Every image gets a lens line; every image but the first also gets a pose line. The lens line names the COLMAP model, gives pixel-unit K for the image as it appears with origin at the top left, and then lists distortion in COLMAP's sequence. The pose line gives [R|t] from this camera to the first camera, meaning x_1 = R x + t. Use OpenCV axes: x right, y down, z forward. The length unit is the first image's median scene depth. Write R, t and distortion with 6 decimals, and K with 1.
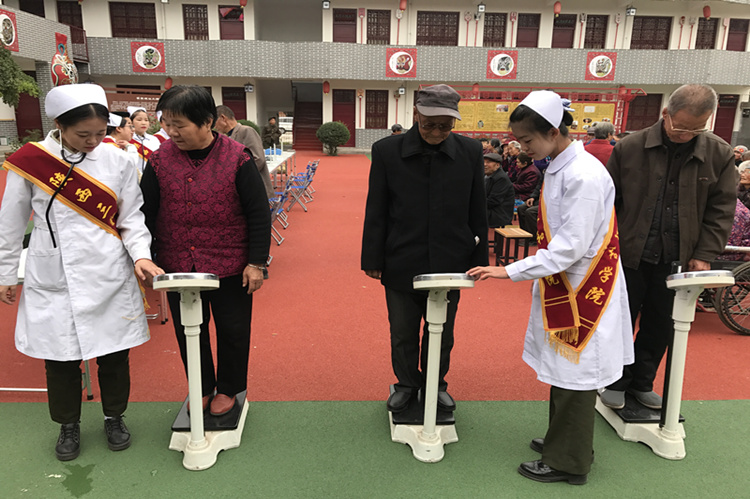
lens RADIAL K [[614.2, 0, 375.0], [0, 614.2, 249.5], [0, 0, 1]] dist [0.005834, -0.001415]
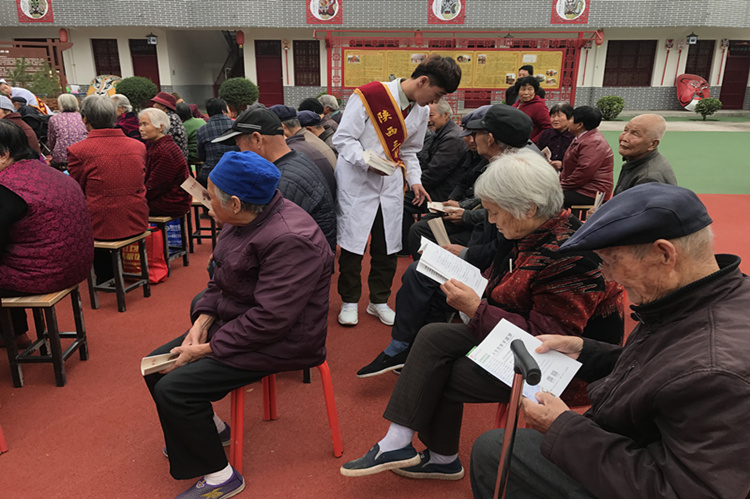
lens RADIAL K [[614.2, 0, 375.0], [0, 614.2, 249.5], [0, 0, 1]] dist [0.005834, -0.001415]
pose [[0.994845, 0.018818, -0.099642, 0.199239], [-0.012762, 0.998052, 0.061073, -0.022910], [0.100597, -0.059487, 0.993147, 0.147172]]
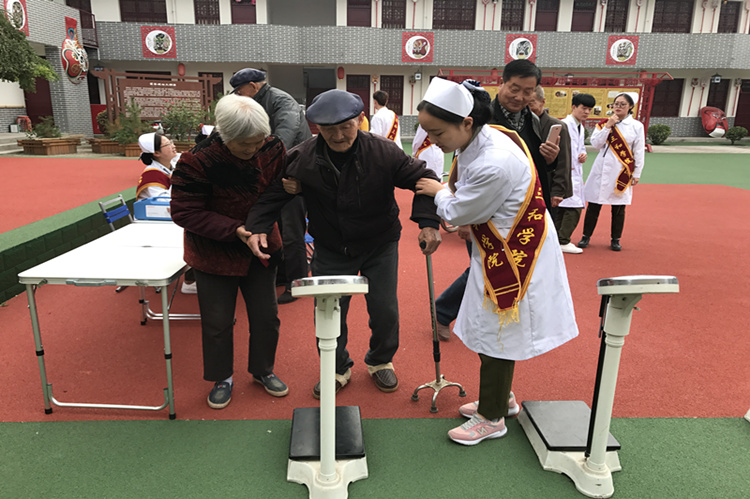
lens RADIAL K [[614.2, 0, 375.0], [0, 614.2, 249.5], [0, 0, 1]] dist [0.005834, -0.001415]
pose [[0.999997, -0.001928, -0.001789, -0.023680], [0.001962, 0.999820, 0.018856, -0.001196], [0.001752, -0.018859, 0.999821, 0.017637]]
